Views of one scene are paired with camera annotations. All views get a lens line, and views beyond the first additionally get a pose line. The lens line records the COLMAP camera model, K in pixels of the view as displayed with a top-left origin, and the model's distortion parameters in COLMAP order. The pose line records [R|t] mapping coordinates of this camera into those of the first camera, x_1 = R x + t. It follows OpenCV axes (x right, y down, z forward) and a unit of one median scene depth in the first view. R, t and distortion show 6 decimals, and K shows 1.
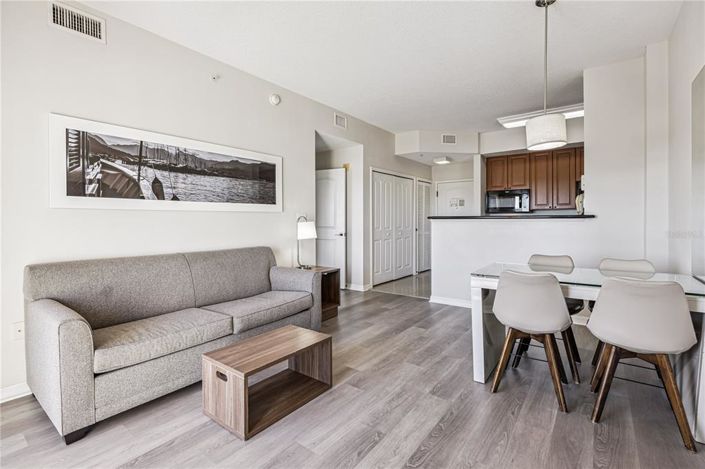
lens RADIAL K [[330.3, 0, 351.4], [0, 330.3, 221.5], [0, 0, 1]] dist [-0.002051, -0.000250]
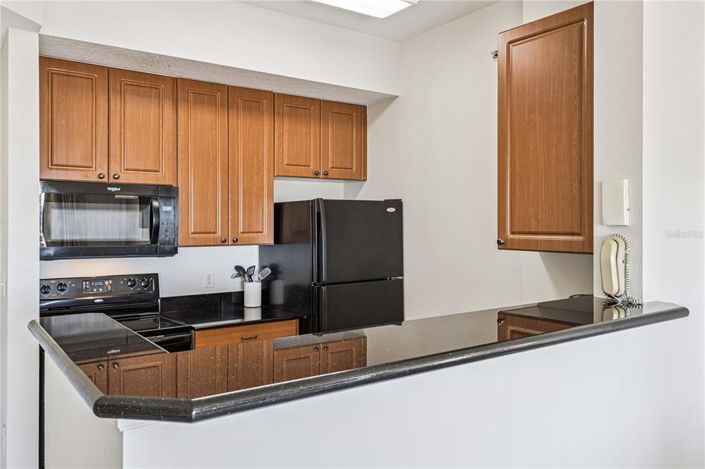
lens RADIAL K [[568.1, 0, 352.8], [0, 568.1, 221.5], [0, 0, 1]] dist [0.006994, 0.003489]
pose [[0.280260, 0.005257, 0.959910, 0.076355], [0.002959, 0.999976, -0.006340, -0.103817], [-0.959920, 0.004618, 0.280238, 1.202955]]
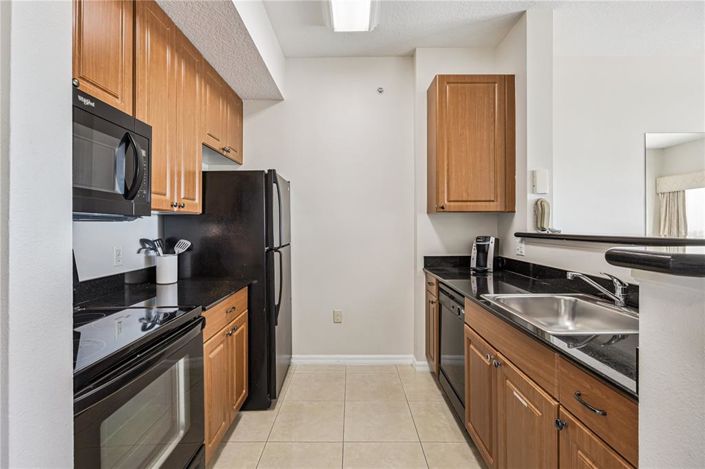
lens RADIAL K [[330.3, 0, 351.4], [0, 330.3, 221.5], [0, 0, 1]] dist [-0.002051, -0.000250]
pose [[-0.605740, 0.013330, 0.795551, 0.452884], [0.008182, 0.999911, -0.010525, -0.039511], [-0.795620, 0.000134, -0.605796, 1.847580]]
